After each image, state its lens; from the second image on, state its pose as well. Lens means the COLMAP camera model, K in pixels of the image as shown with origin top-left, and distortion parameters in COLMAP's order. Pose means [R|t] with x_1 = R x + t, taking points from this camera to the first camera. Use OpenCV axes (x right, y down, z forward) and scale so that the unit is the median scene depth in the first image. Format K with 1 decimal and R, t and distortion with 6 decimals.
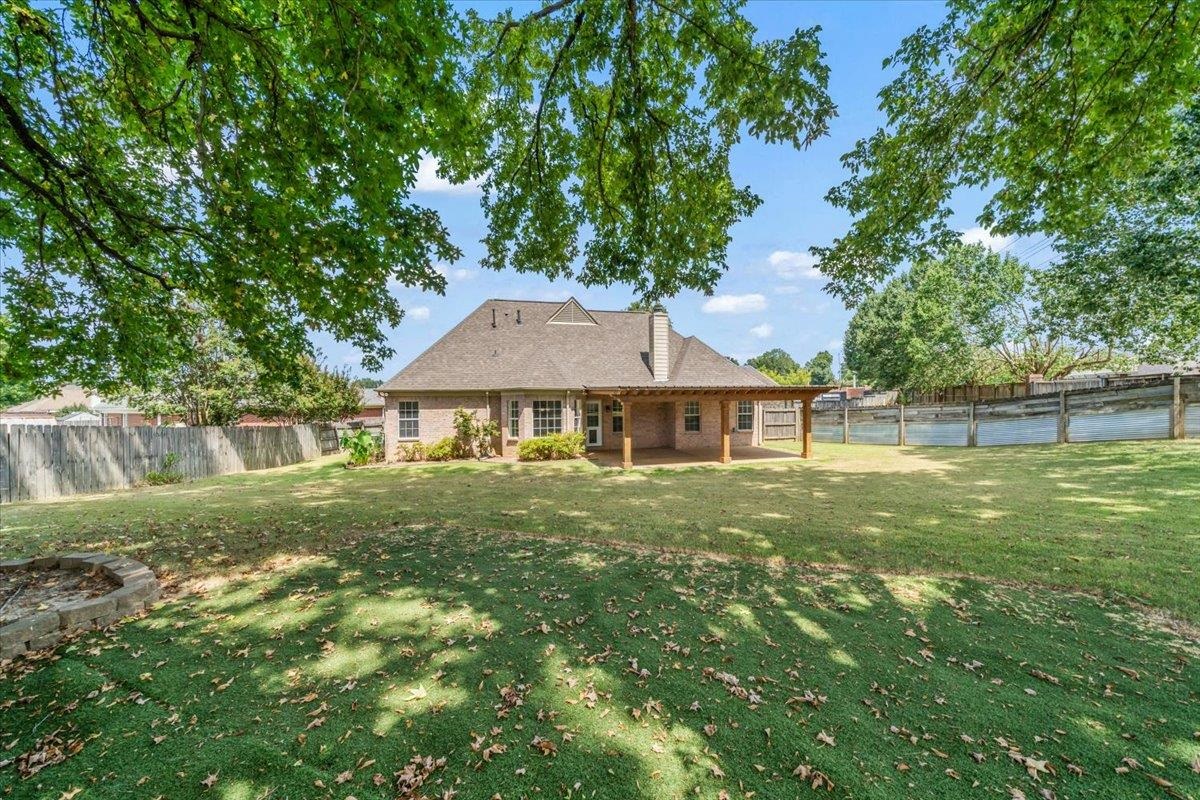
lens RADIAL K [[433.1, 0, 597.2], [0, 433.1, 403.0], [0, 0, 1]] dist [-0.005831, -0.000173]
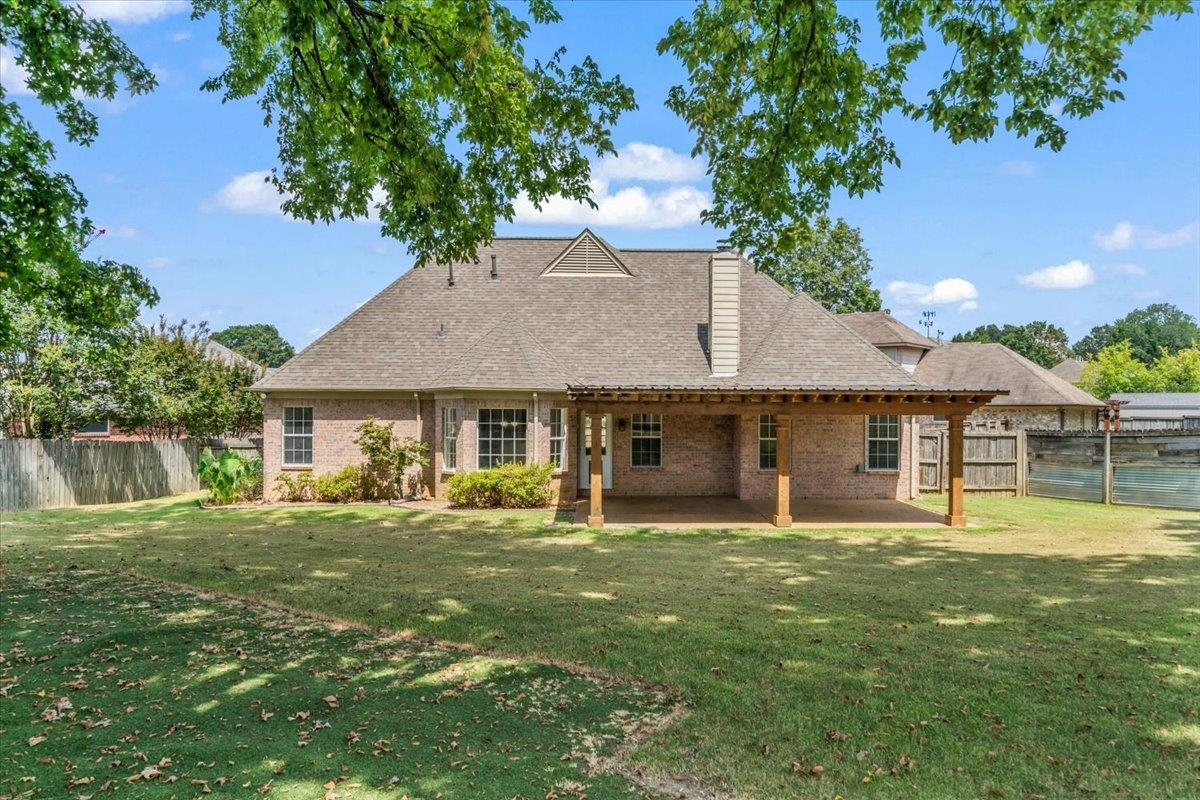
lens RADIAL K [[827.3, 0, 600.0], [0, 827.3, 400.0], [0, 0, 1]] dist [0.002200, 0.001931]
pose [[0.971732, 0.012043, -0.235781, 0.282261], [-0.015430, 0.999803, -0.012523, -0.005781], [0.235584, 0.015807, 0.971726, -0.078694]]
